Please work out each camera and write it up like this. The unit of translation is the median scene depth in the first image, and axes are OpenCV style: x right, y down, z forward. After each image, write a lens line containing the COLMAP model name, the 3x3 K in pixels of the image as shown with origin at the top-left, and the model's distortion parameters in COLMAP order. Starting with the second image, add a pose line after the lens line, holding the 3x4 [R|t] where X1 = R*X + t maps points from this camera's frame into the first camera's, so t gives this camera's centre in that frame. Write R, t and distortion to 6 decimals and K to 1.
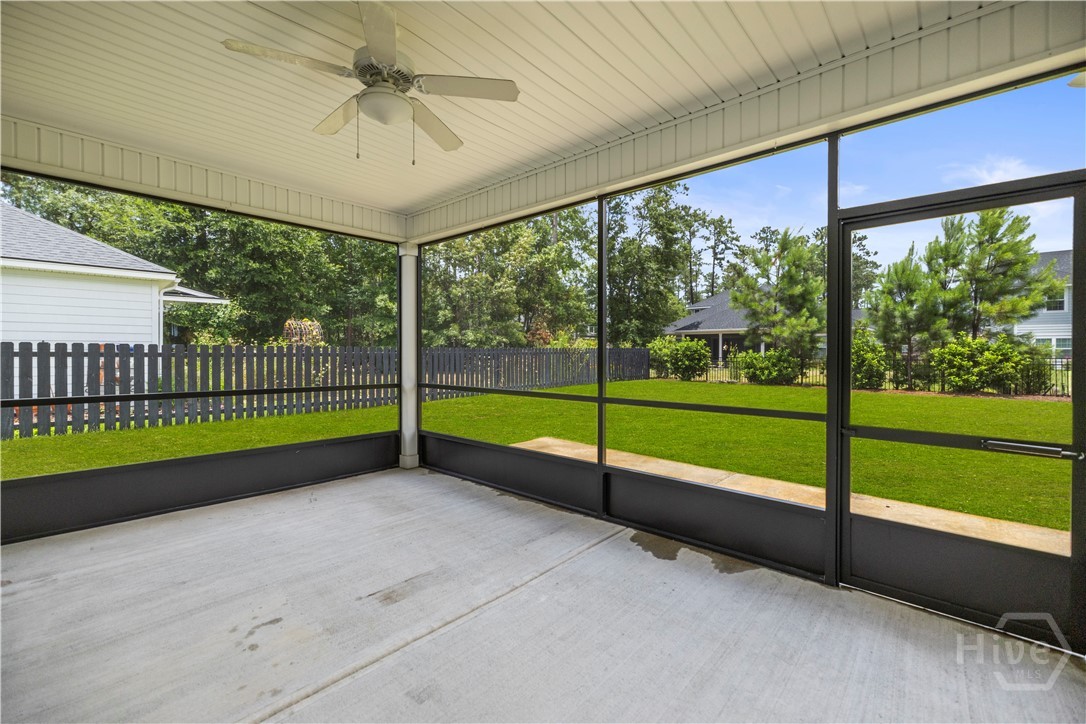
lens RADIAL K [[455.8, 0, 519.1], [0, 455.8, 363.2], [0, 0, 1]] dist [0.002869, -0.000520]
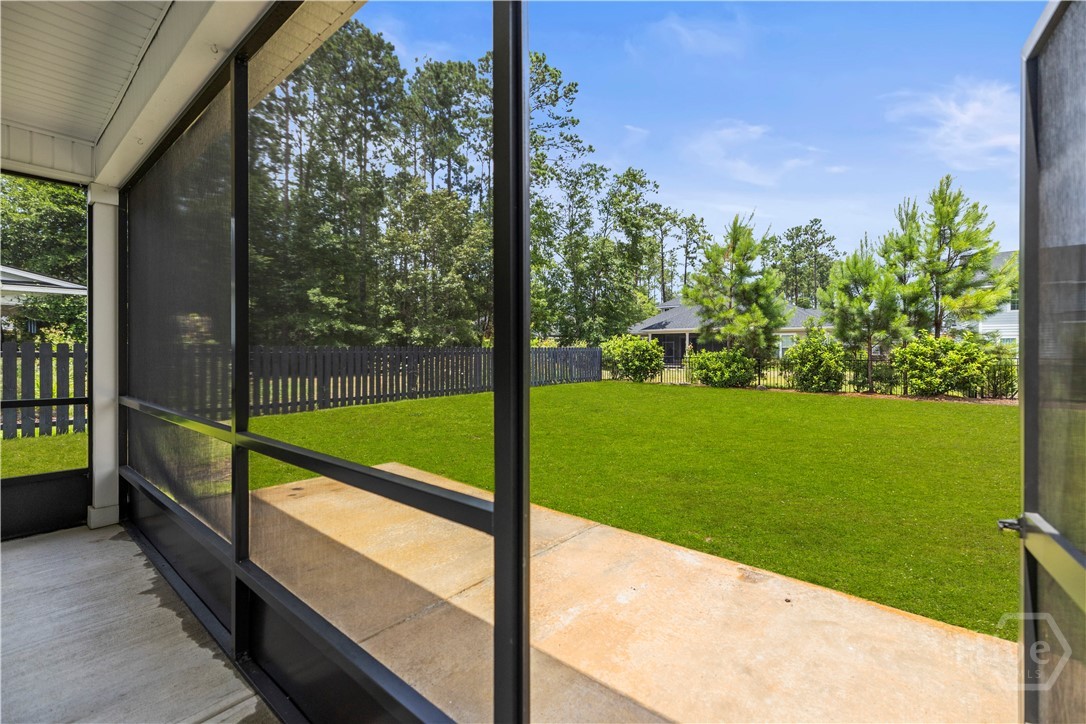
lens RADIAL K [[466.8, 0, 509.4], [0, 466.8, 353.1], [0, 0, 1]] dist [-0.000205, 0.000466]
pose [[0.999334, 0.000057, 0.036479, 0.100221], [0.000745, 0.999758, -0.021971, -0.001458], [-0.036472, 0.021983, 0.999093, 0.092416]]
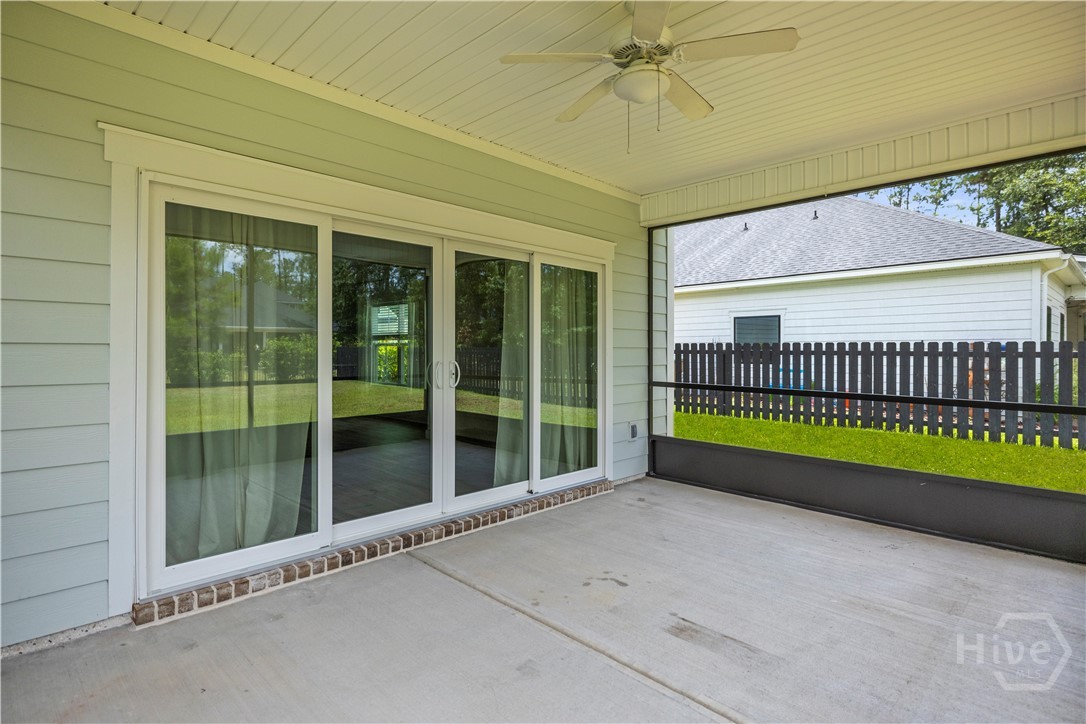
lens RADIAL K [[534.7, 0, 543.0], [0, 534.7, 362.0], [0, 0, 1]] dist [0.001192, 0.000156]
pose [[-0.003973, 0.019755, -0.999797, 0.209434], [-0.026780, 0.999444, 0.019855, -0.002717], [0.999633, 0.026854, -0.003442, 0.209569]]
